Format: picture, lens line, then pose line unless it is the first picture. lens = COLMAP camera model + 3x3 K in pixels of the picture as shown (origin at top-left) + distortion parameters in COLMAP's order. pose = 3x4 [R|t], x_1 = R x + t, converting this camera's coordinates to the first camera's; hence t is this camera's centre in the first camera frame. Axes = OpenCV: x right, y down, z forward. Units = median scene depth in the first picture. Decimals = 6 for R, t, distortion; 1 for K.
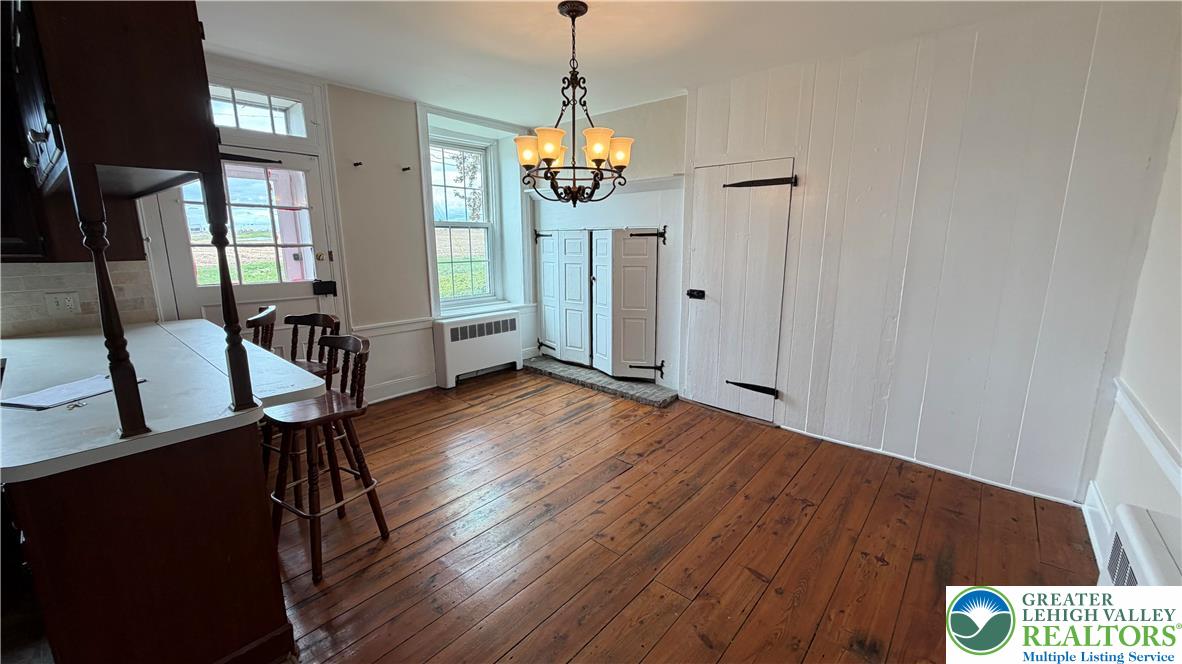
lens RADIAL K [[470.1, 0, 585.9], [0, 470.1, 333.8], [0, 0, 1]] dist [0.001644, 0.000195]
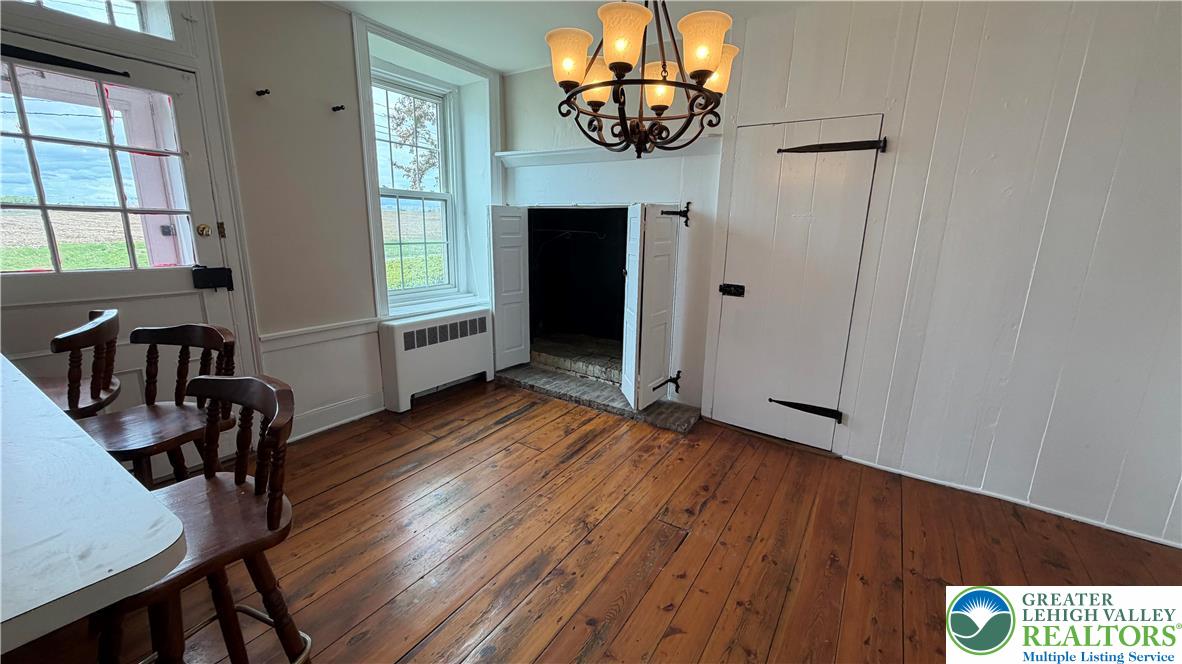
lens RADIAL K [[470.1, 0, 586.1], [0, 470.1, 332.5], [0, 0, 1]] dist [0.001644, 0.000195]
pose [[0.989910, -0.006694, 0.141536, -0.129980], [0.002900, 0.999631, 0.026998, -0.037555], [-0.141665, -0.026315, 0.989565, 0.269648]]
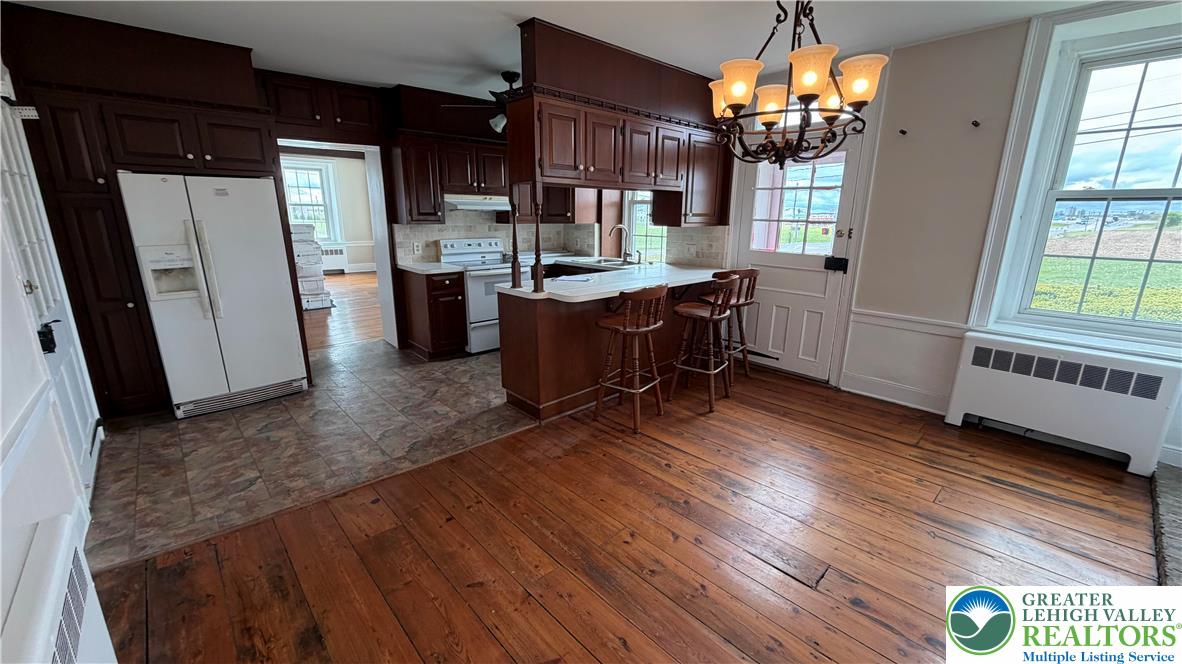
lens RADIAL K [[470.1, 0, 588.1], [0, 470.1, 327.7], [0, 0, 1]] dist [0.001644, 0.000195]
pose [[-0.116659, 0.232734, -0.965518, 0.550694], [-0.209154, 0.944598, 0.252962, -0.114118], [0.970899, 0.231452, -0.061519, 0.571817]]
